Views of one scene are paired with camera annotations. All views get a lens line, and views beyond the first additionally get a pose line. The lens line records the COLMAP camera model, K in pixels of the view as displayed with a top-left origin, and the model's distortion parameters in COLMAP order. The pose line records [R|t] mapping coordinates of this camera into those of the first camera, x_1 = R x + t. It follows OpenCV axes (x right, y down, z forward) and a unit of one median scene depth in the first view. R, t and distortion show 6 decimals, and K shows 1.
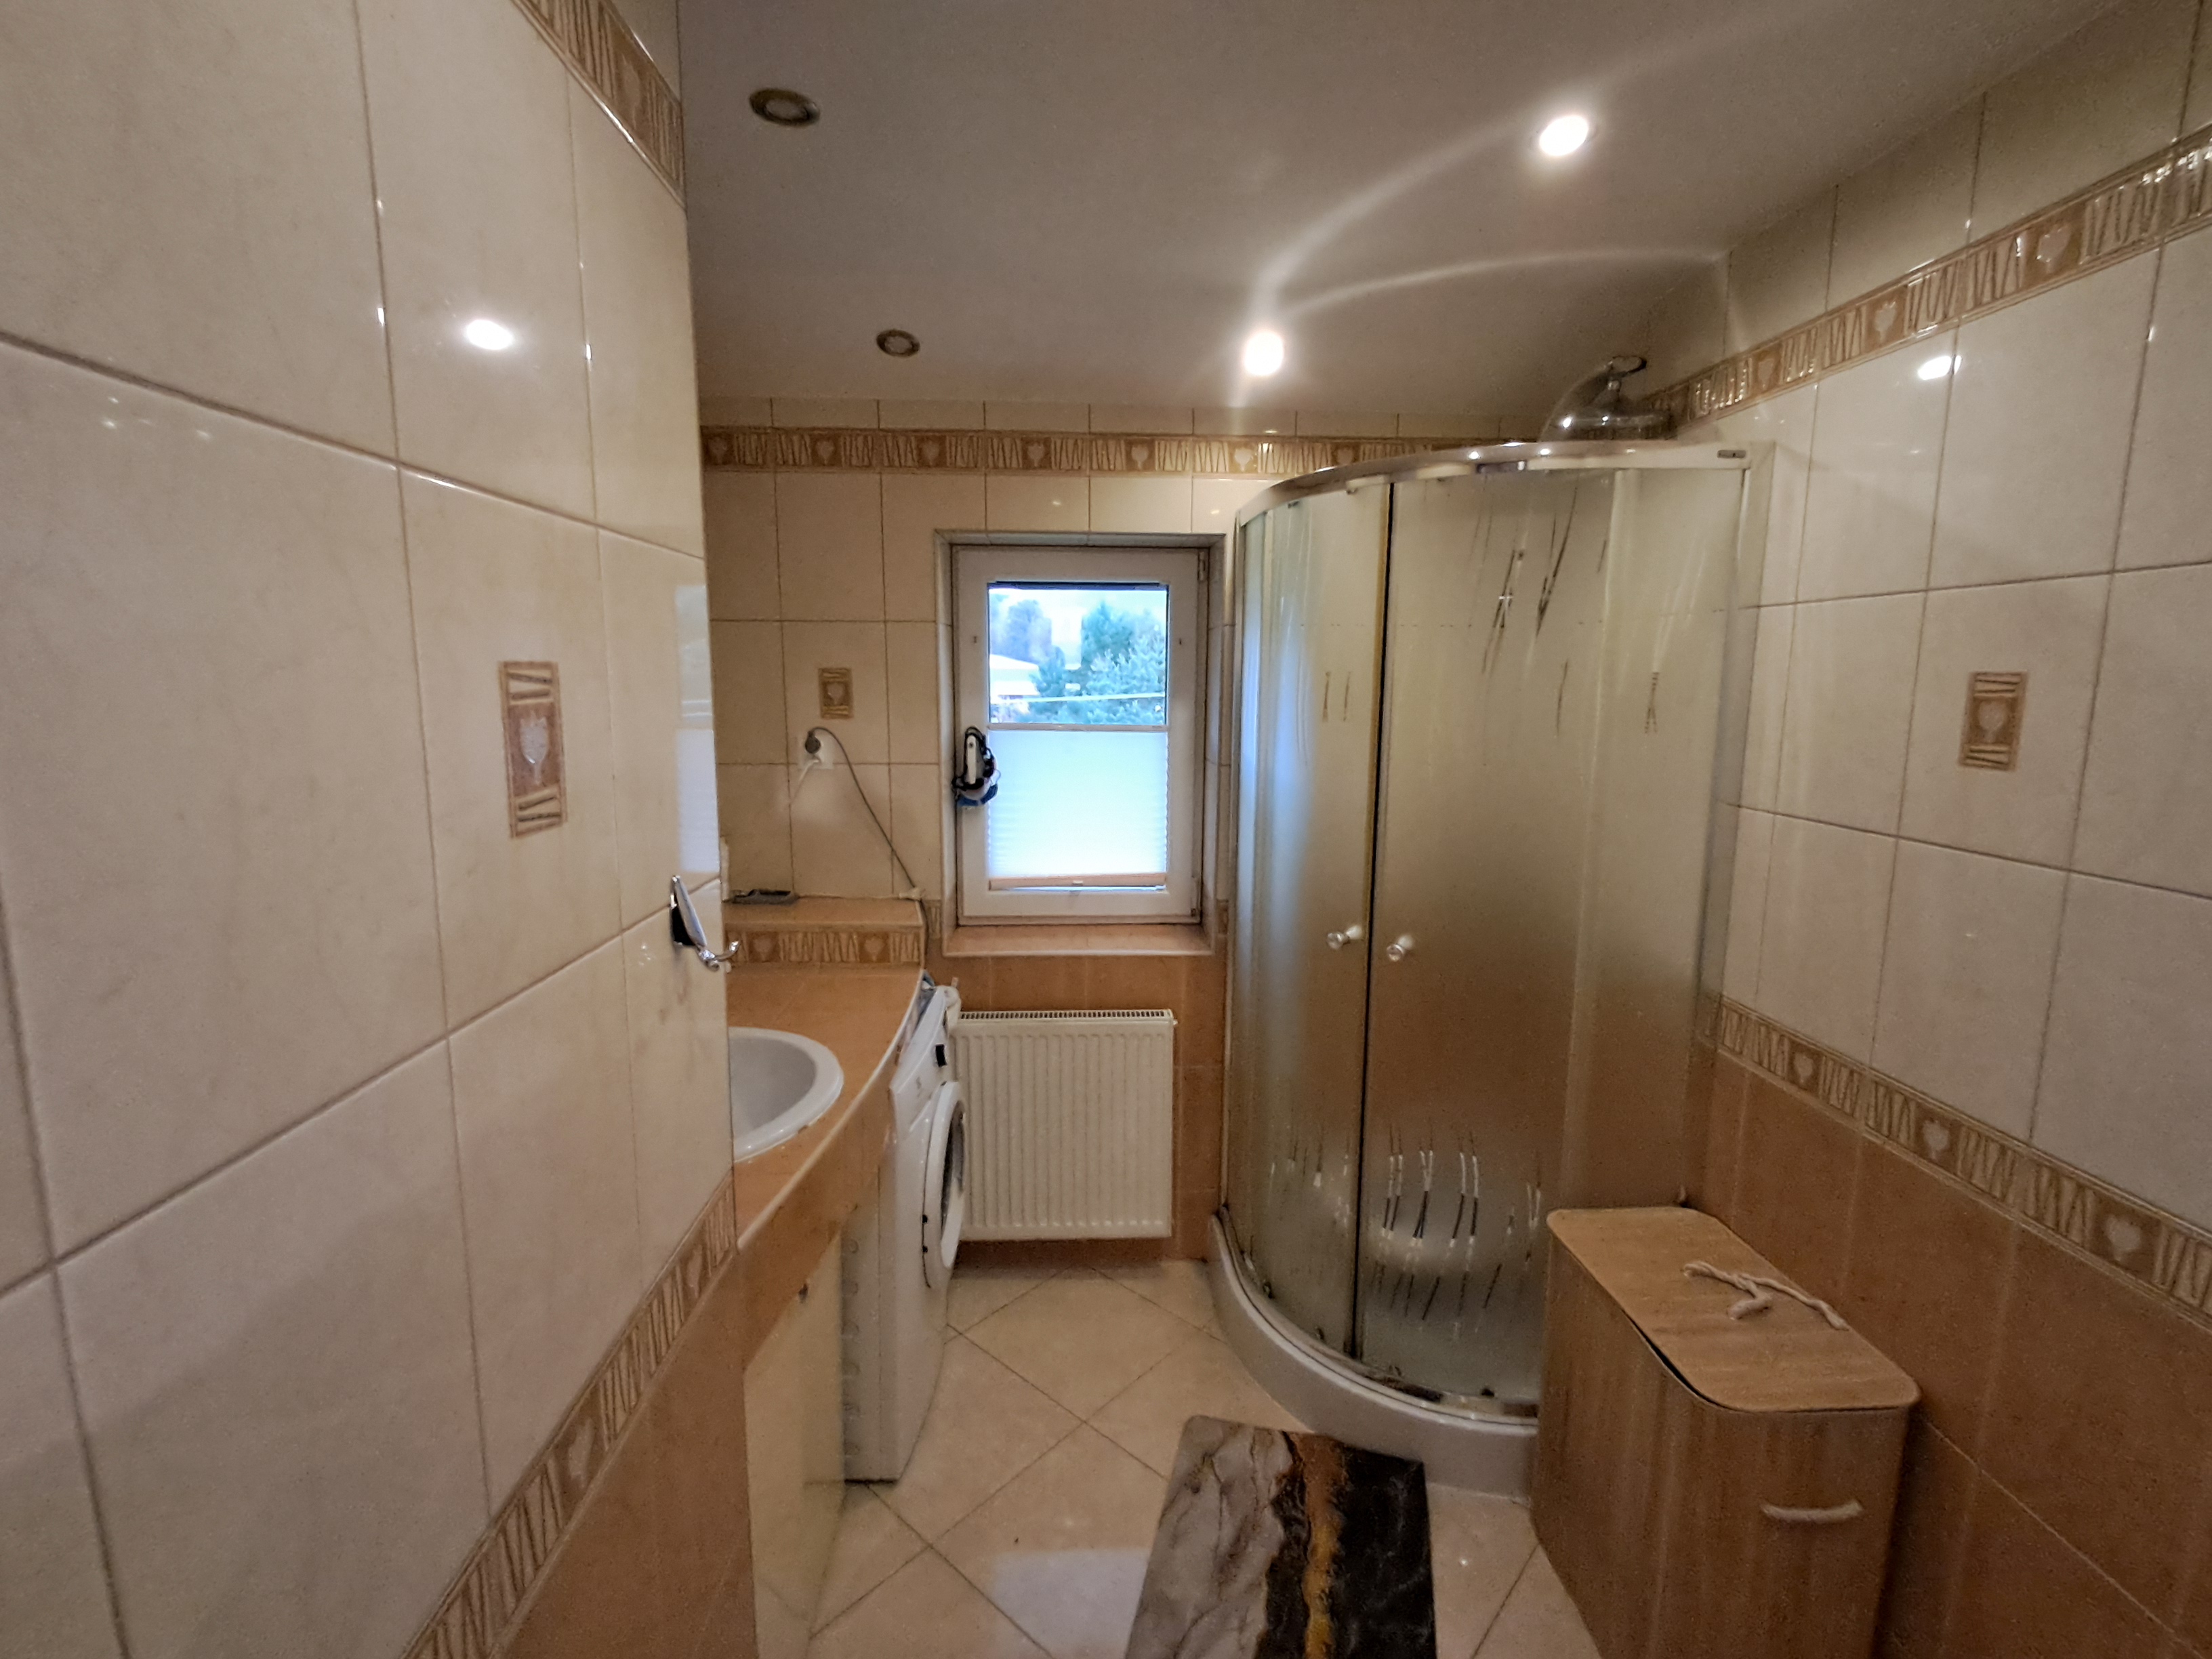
lens RADIAL K [[1003.1, 0, 1102.6], [0, 1003.1, 818.3], [0, 0, 1]] dist [0.036665, -0.023907]
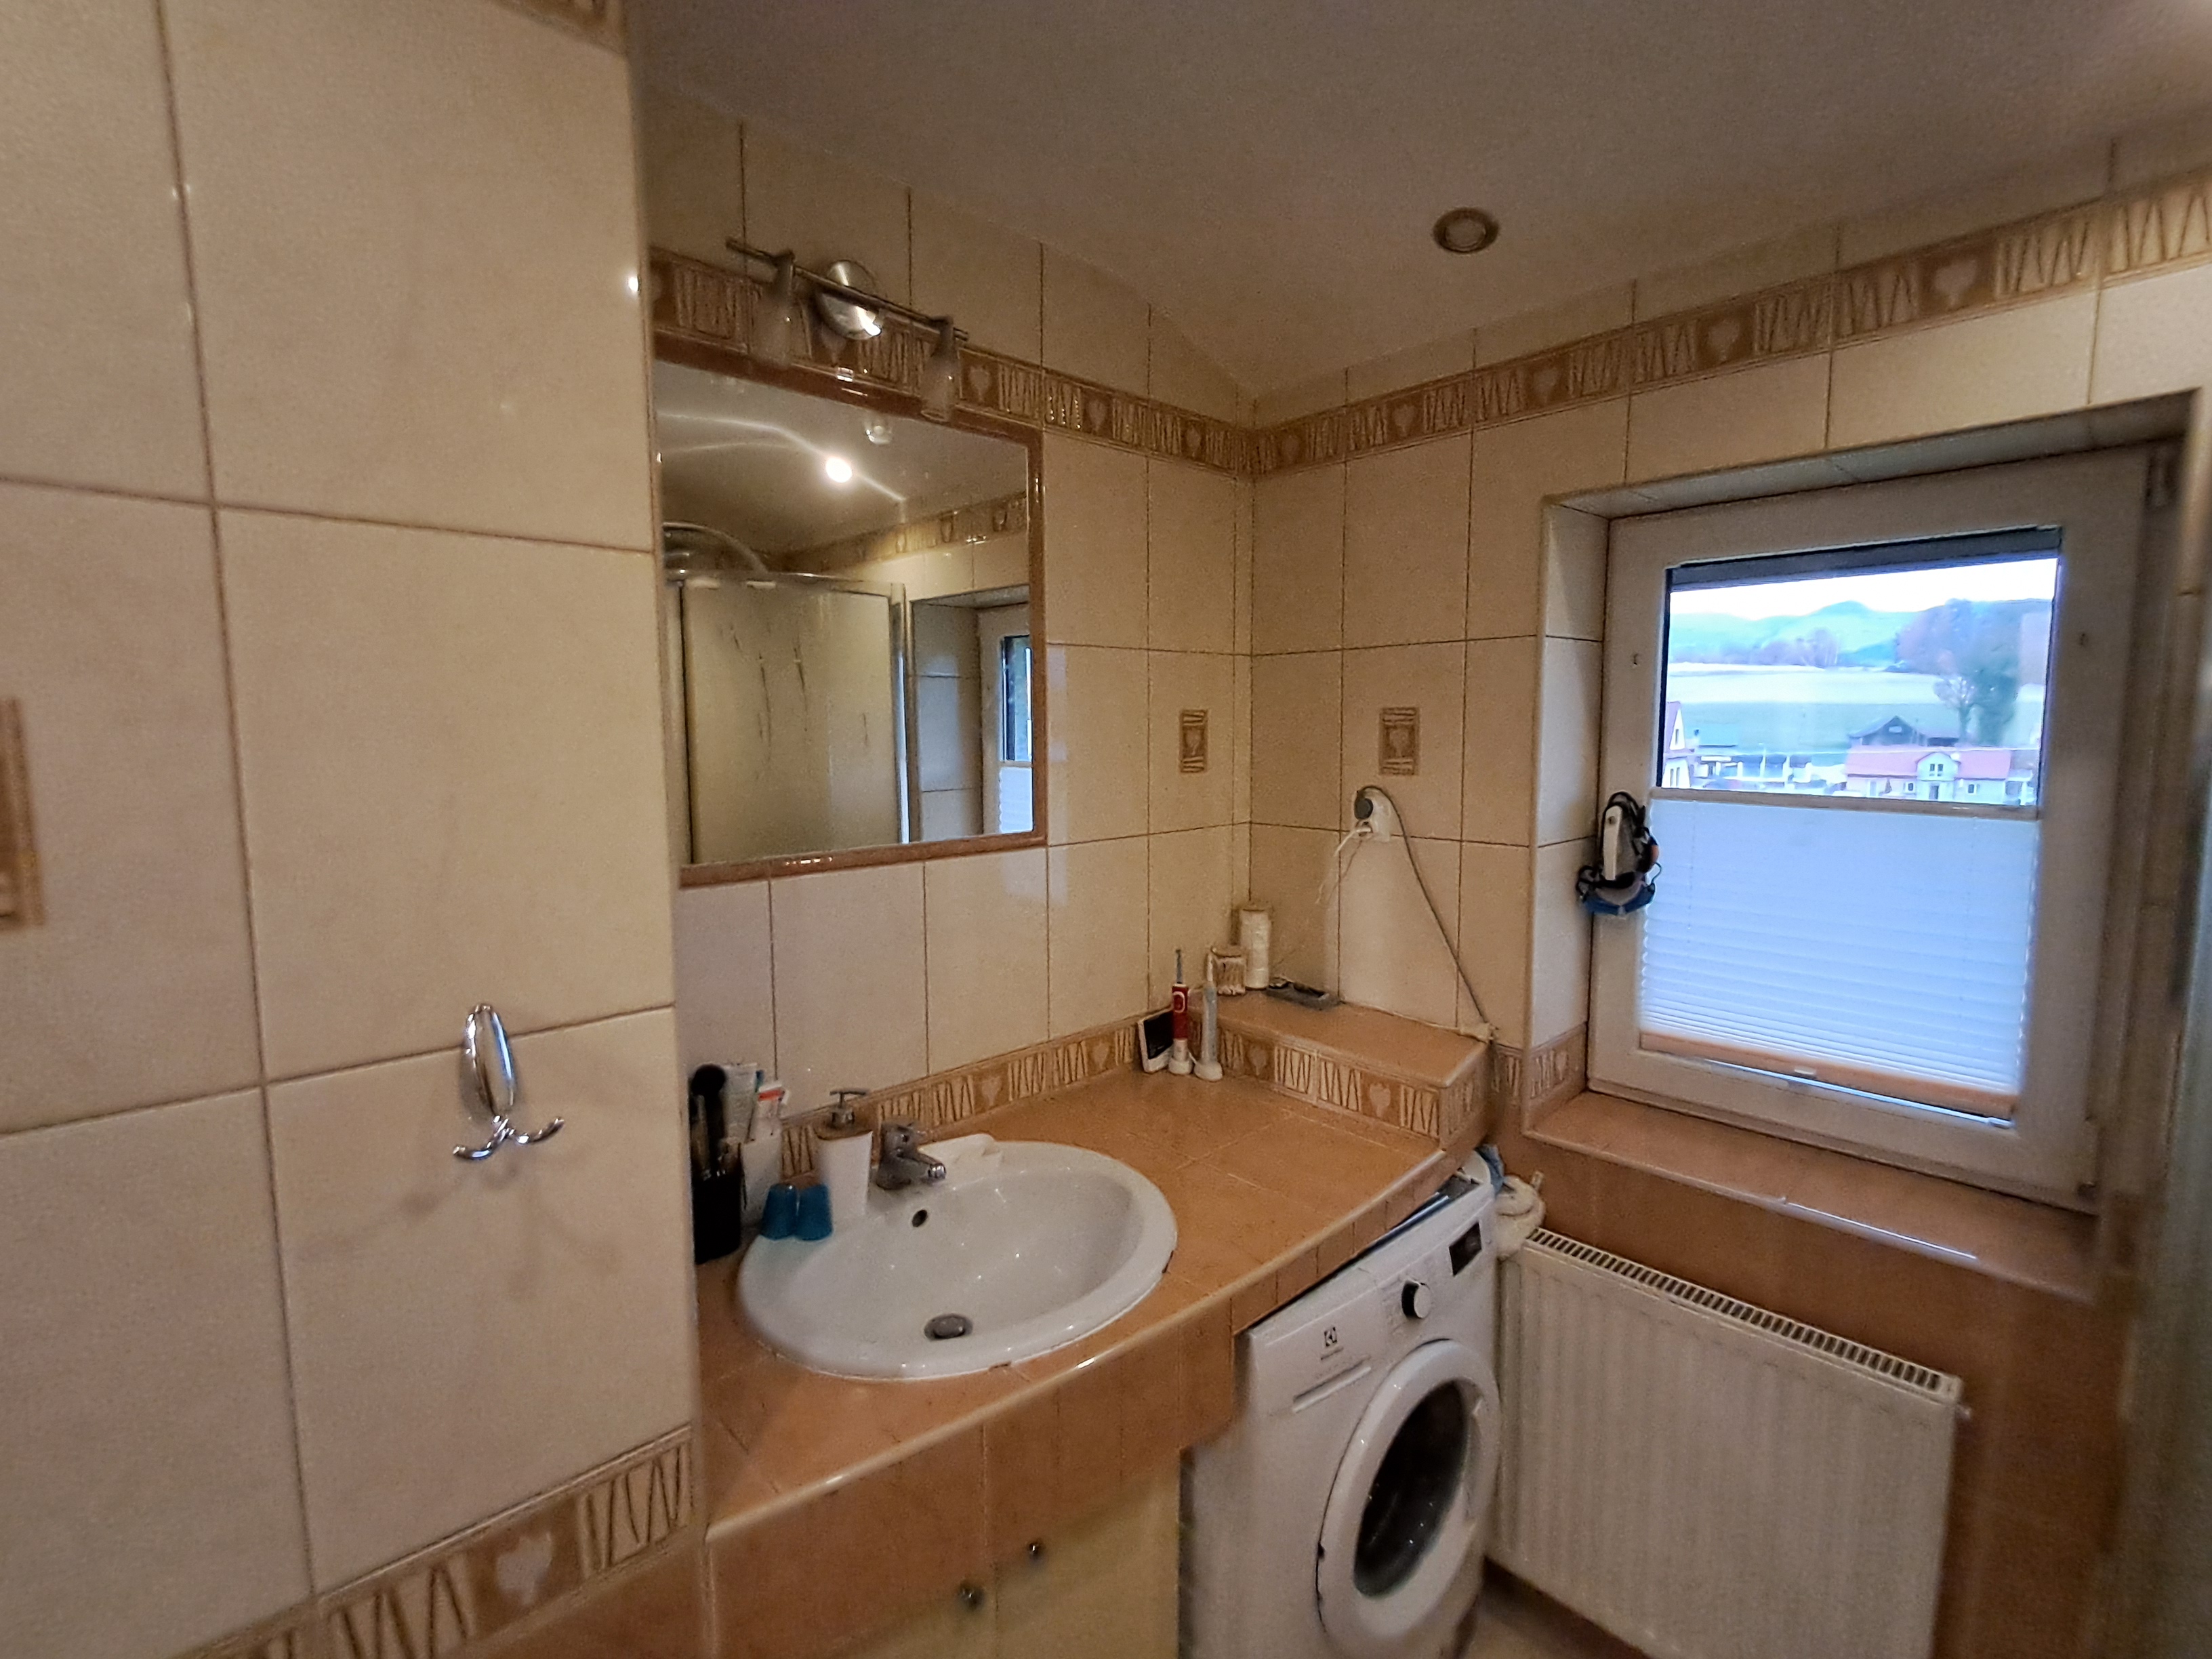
lens RADIAL K [[1002.6, 0, 1106.9], [0, 1002.6, 817.5], [0, 0, 1]] dist [0.012393, 0.000018]
pose [[0.662745, 0.062576, -0.746226, 0.145871], [-0.098381, 0.995141, -0.003926, -0.042440], [0.742354, 0.076017, 0.665681, 0.340832]]
